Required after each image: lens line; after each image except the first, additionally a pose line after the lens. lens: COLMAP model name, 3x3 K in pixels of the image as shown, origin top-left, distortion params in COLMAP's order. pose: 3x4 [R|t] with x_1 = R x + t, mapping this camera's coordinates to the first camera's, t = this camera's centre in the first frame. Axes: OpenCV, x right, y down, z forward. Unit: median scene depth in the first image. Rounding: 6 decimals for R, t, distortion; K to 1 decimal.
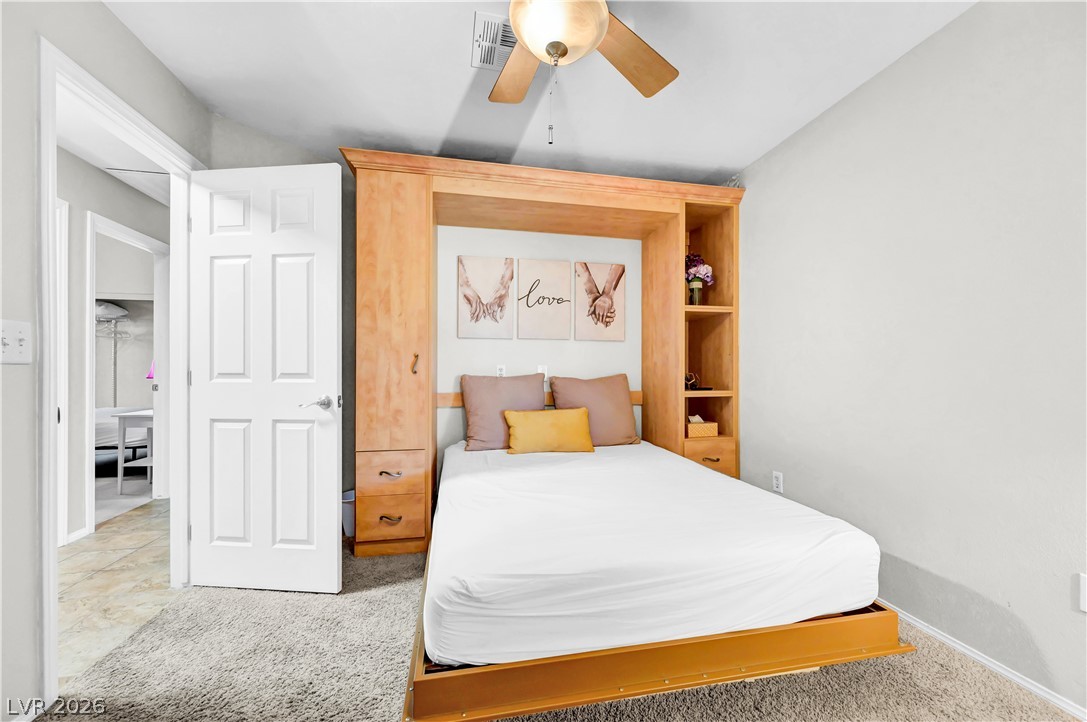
lens RADIAL K [[431.3, 0, 546.7], [0, 431.3, 369.1], [0, 0, 1]] dist [-0.001122, 0.000581]
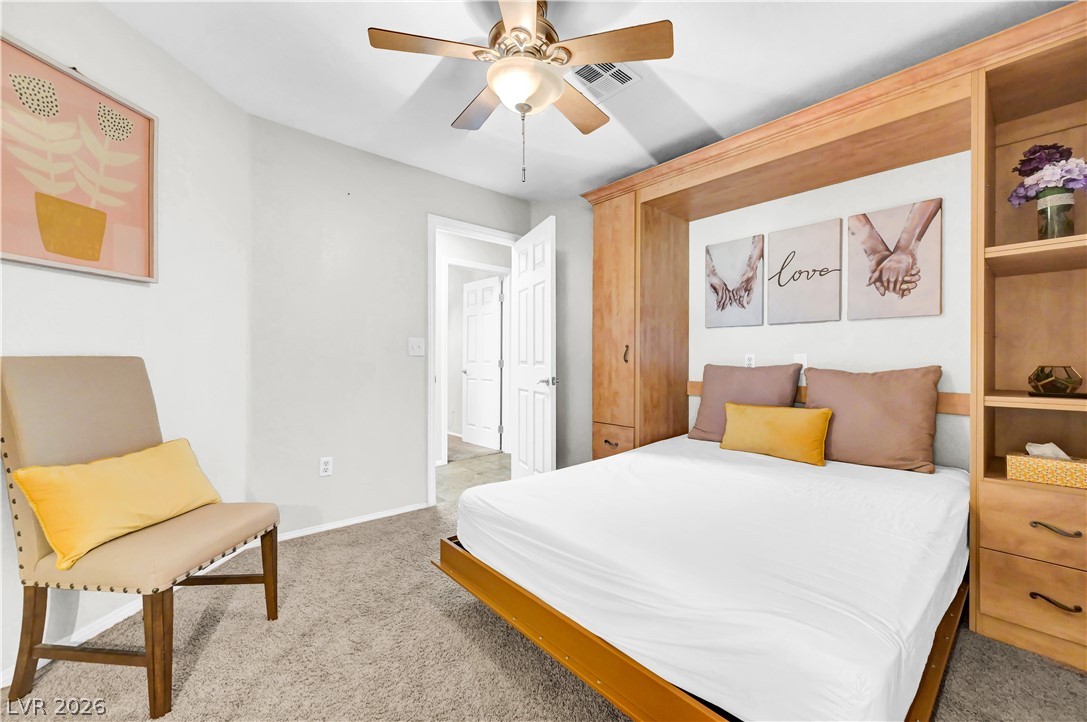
lens RADIAL K [[431.3, 0, 551.6], [0, 431.3, 359.4], [0, 0, 1]] dist [-0.001122, 0.000581]
pose [[0.496127, -0.000620, -0.868250, 0.489091], [-0.001483, 0.999998, -0.001562, 0.003837], [0.868249, 0.002063, 0.496125, 0.183997]]
